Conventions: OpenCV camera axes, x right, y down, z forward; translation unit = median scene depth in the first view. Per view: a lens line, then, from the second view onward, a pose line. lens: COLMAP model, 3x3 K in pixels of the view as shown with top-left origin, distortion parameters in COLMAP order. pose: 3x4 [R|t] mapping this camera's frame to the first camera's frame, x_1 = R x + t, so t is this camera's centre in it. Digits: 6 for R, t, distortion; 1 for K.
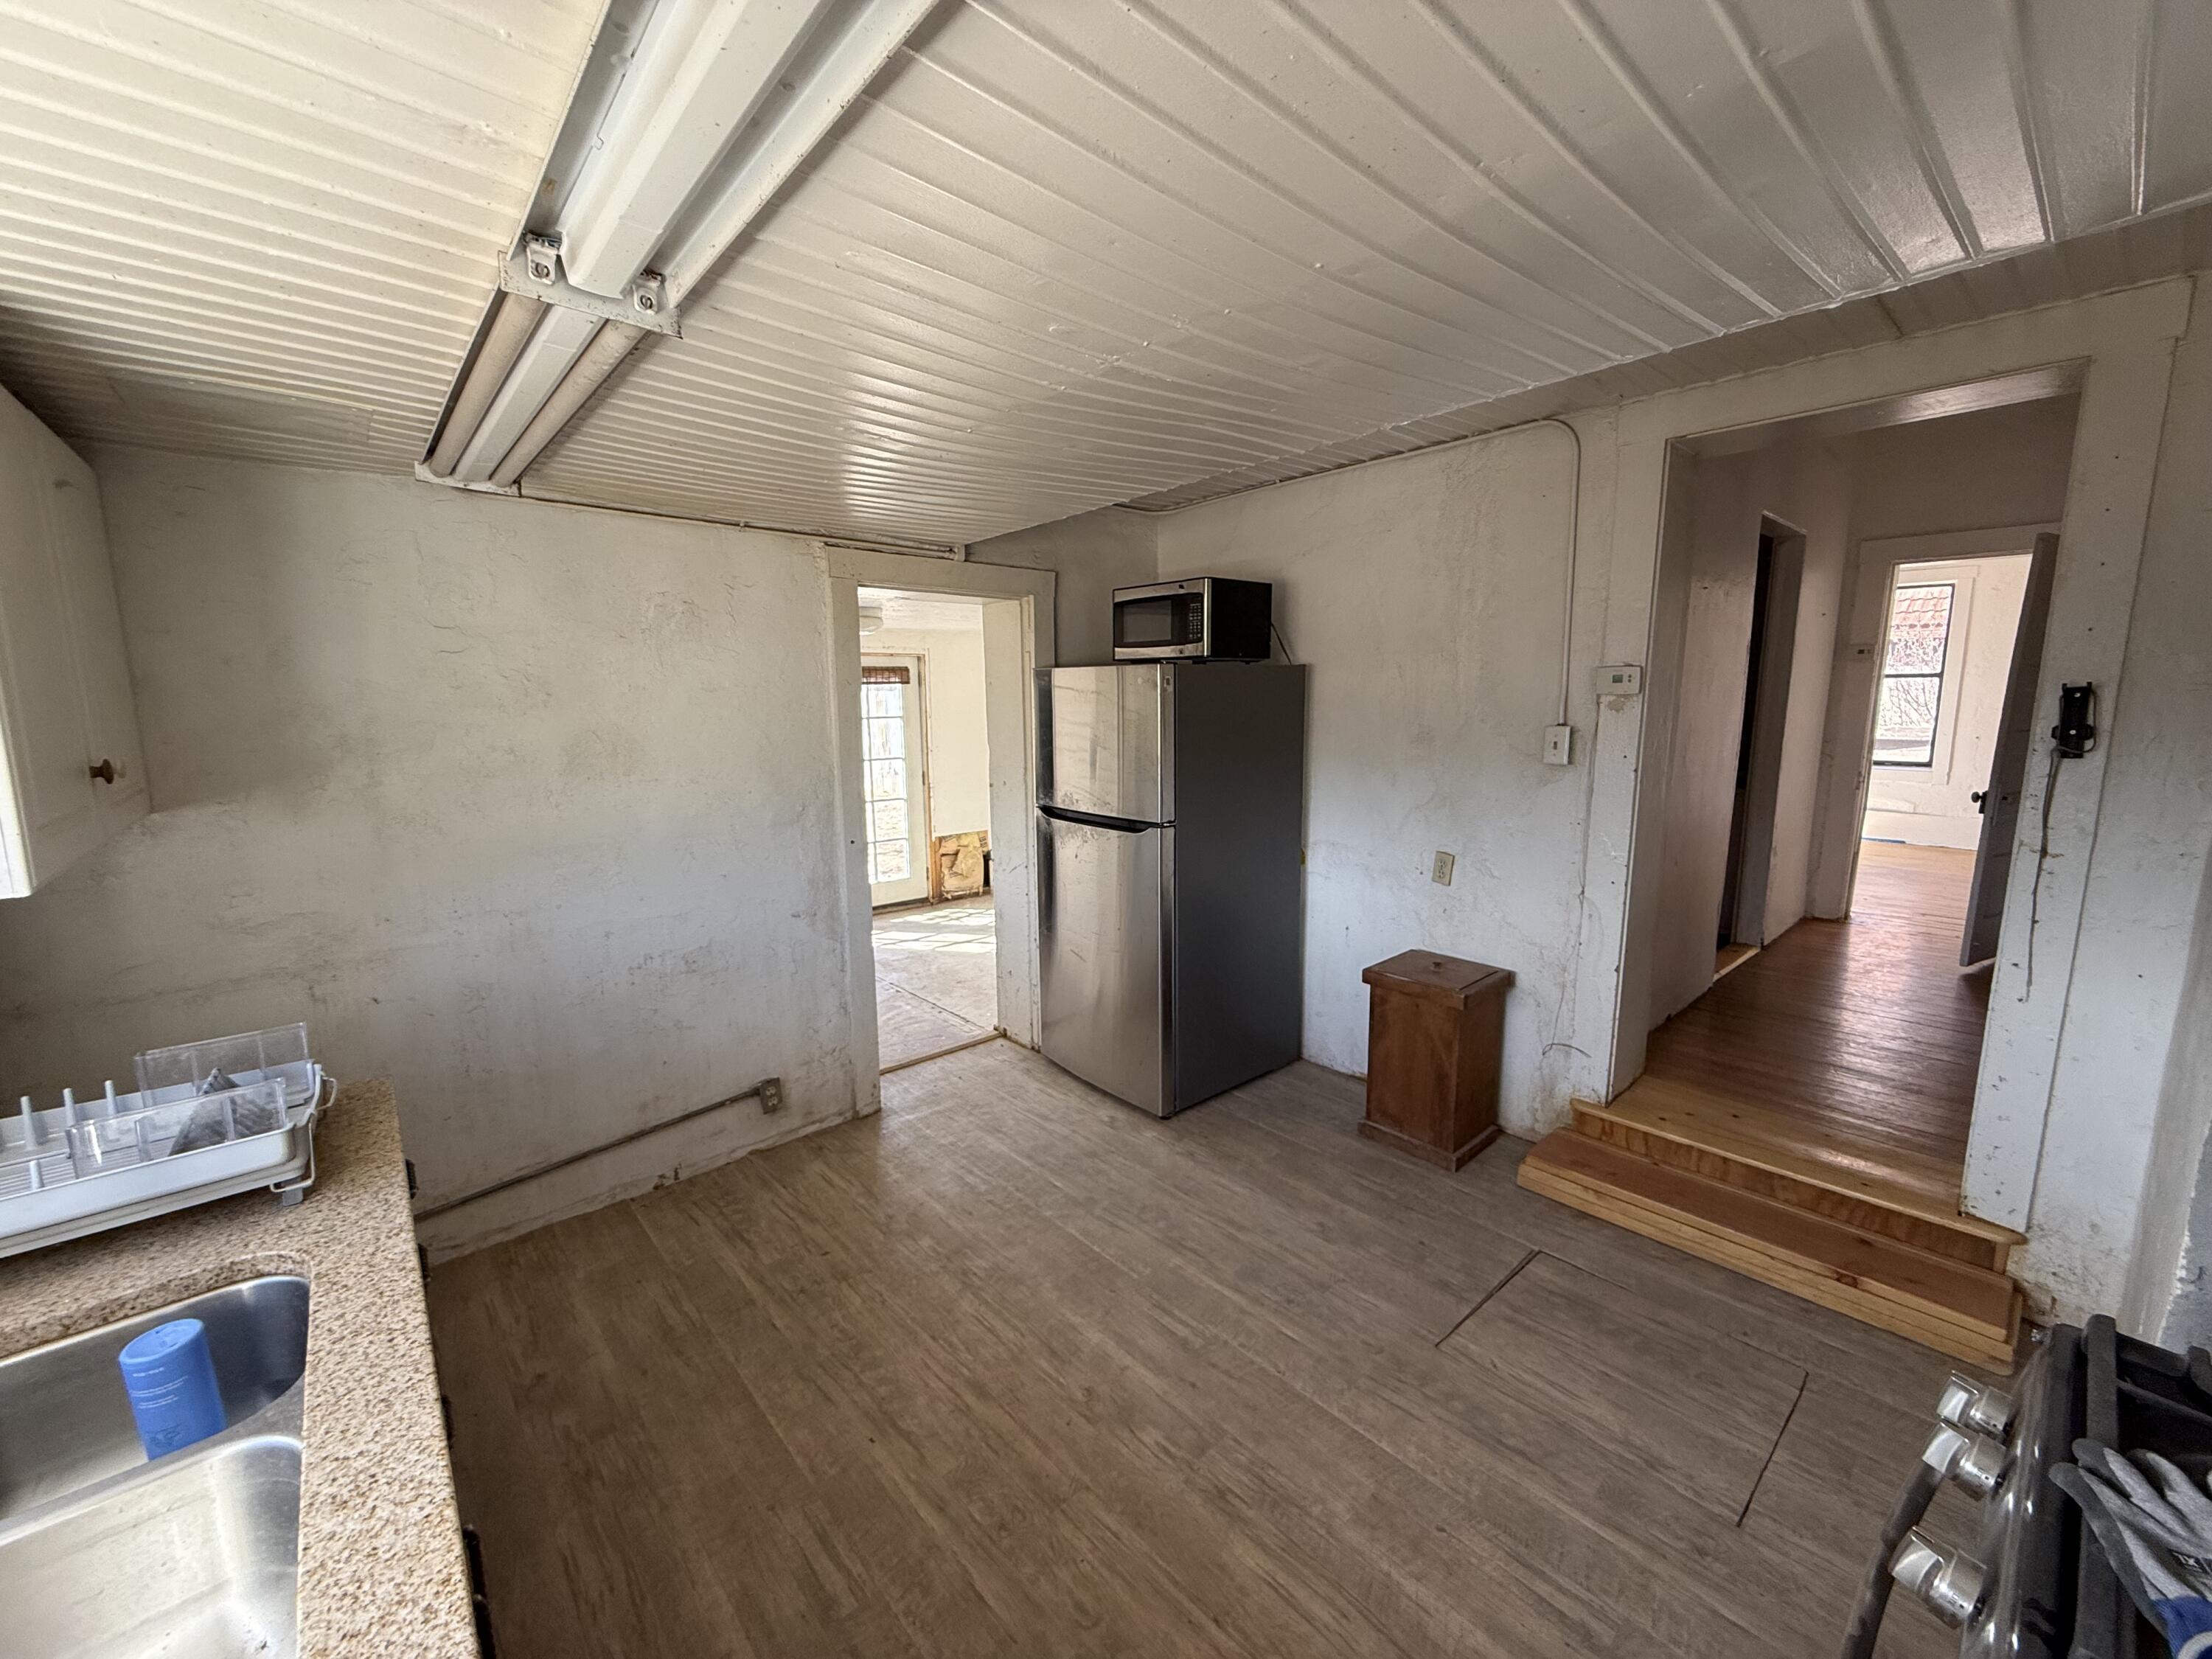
lens RADIAL K [[876.2, 0, 1101.2], [0, 876.2, 826.8], [0, 0, 1]] dist [-0.001347, 0.000409]
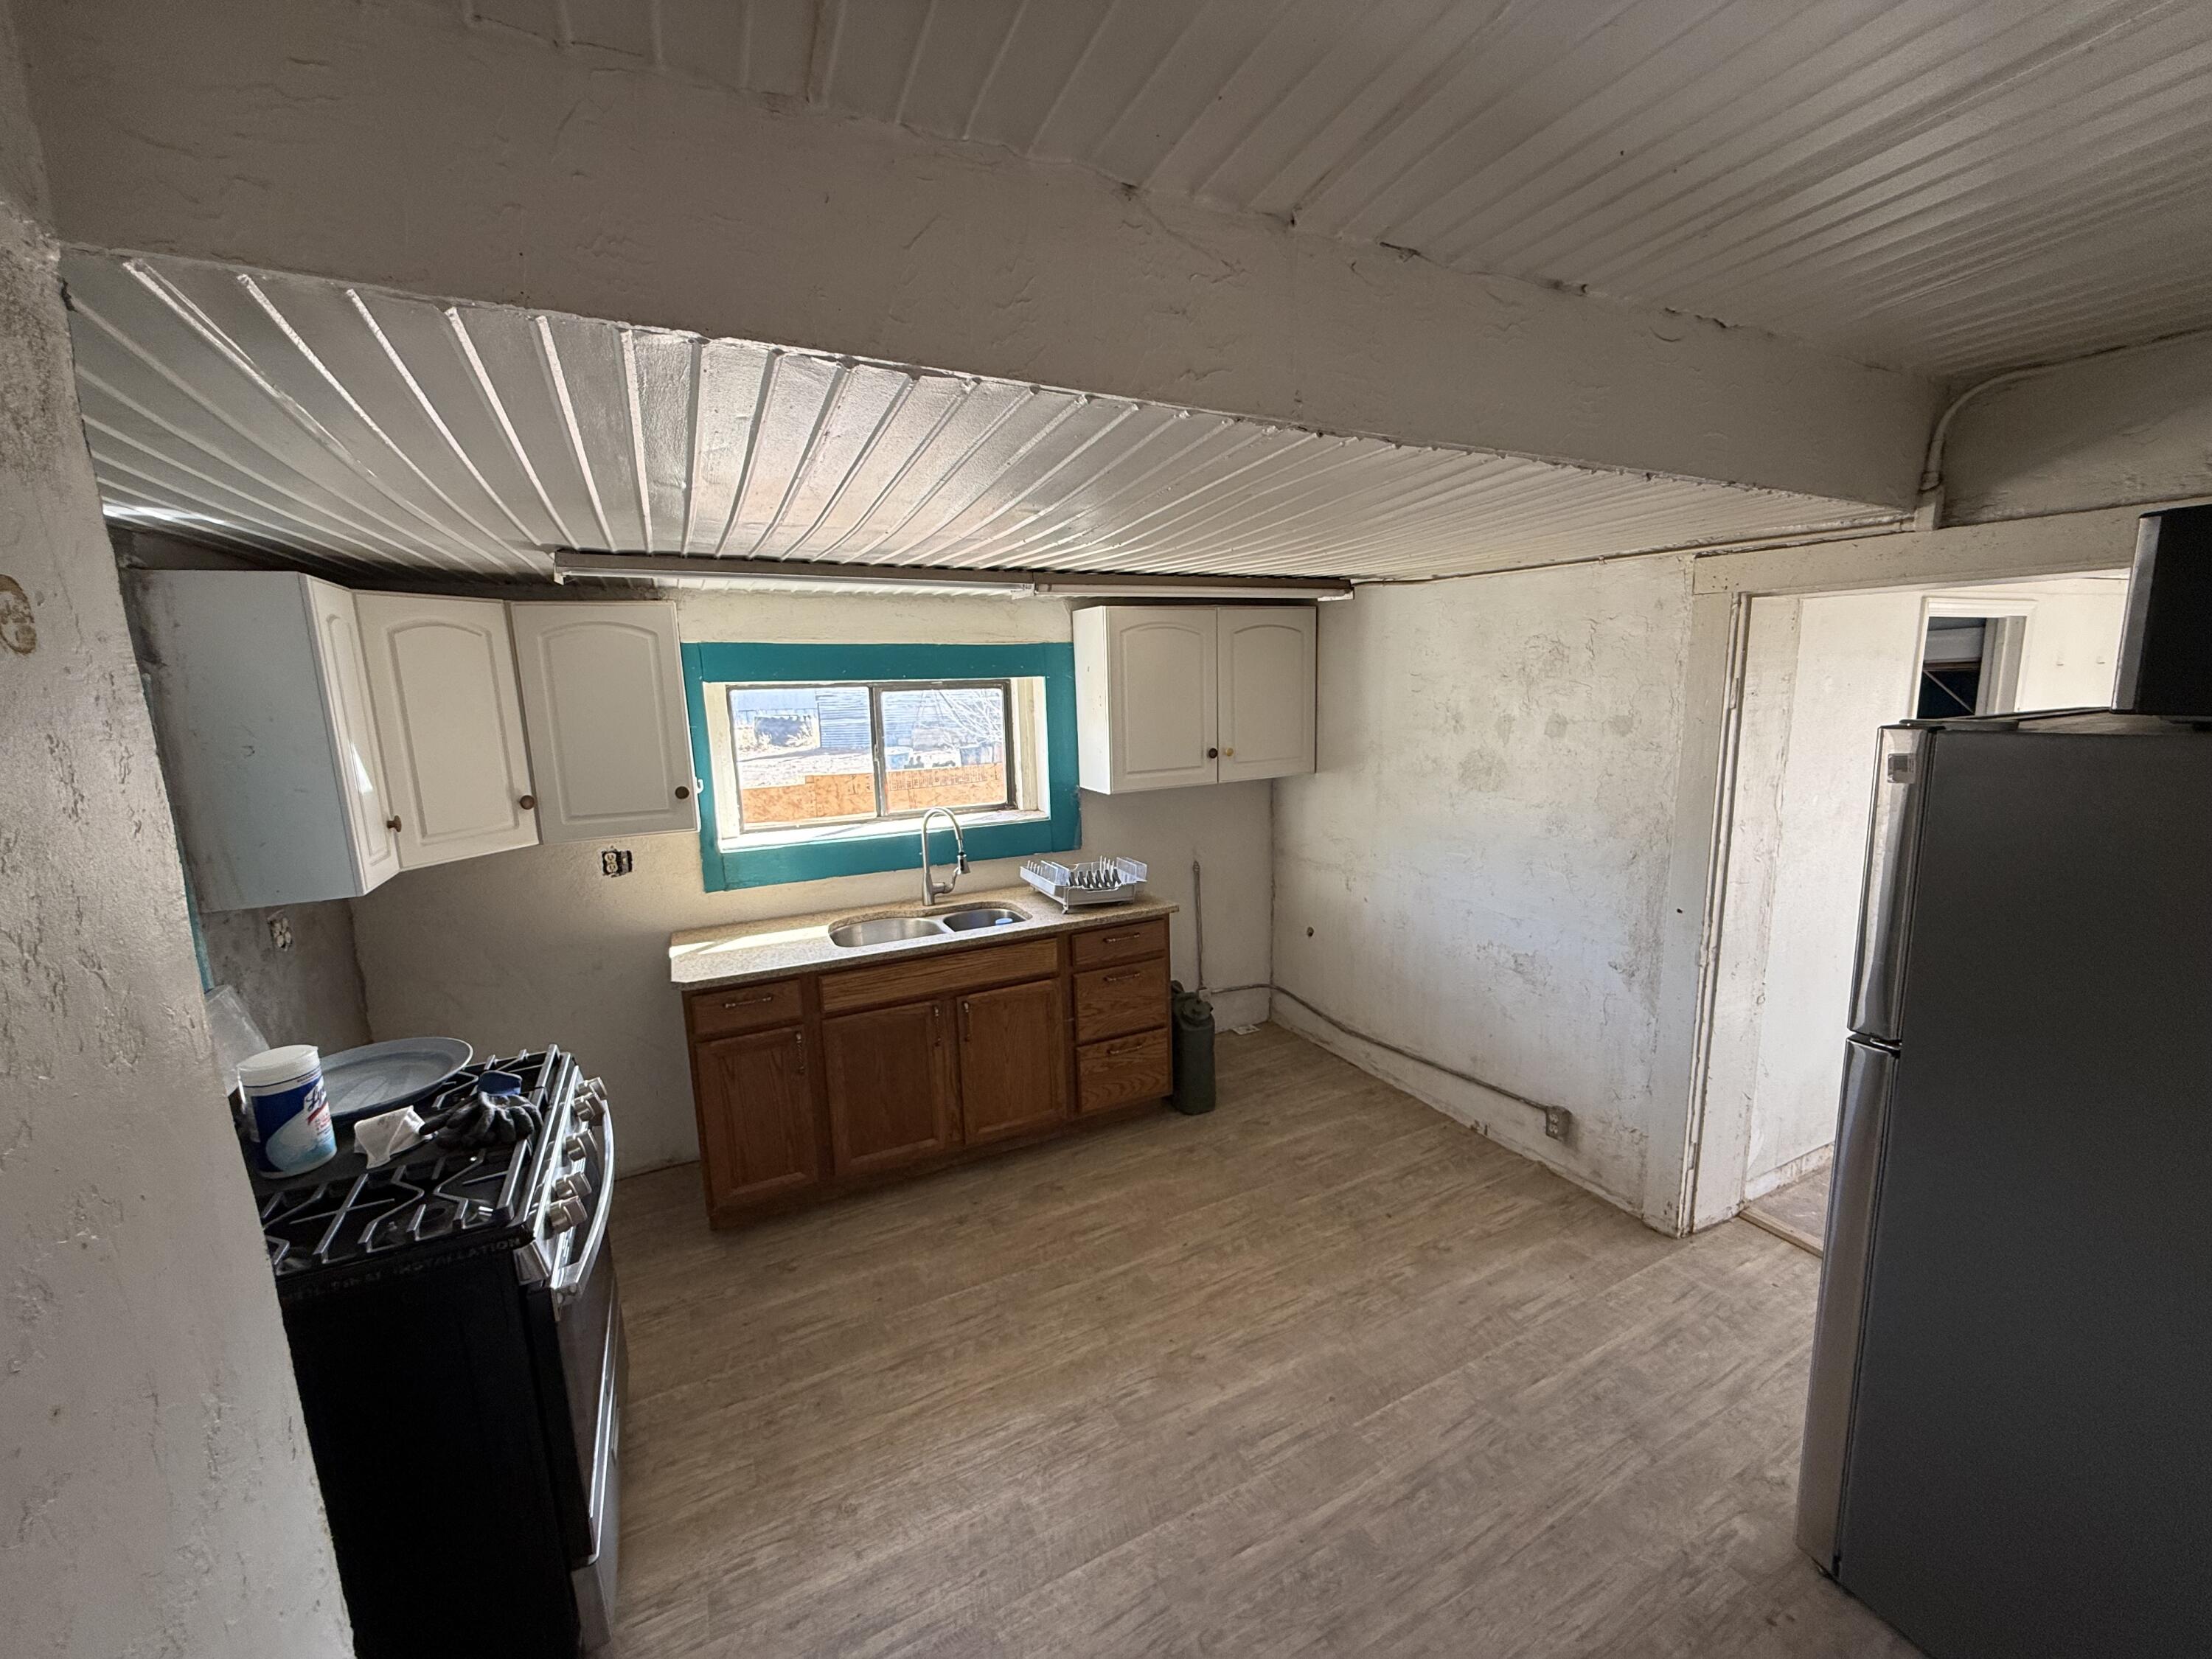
lens RADIAL K [[876.2, 0, 1101.2], [0, 876.2, 826.8], [0, 0, 1]] dist [-0.001347, 0.000409]
pose [[-0.262118, 0.179491, -0.948197, 0.671849], [-0.114718, 0.969788, 0.215291, -0.186175], [0.958193, 0.165207, -0.233608, 0.691517]]
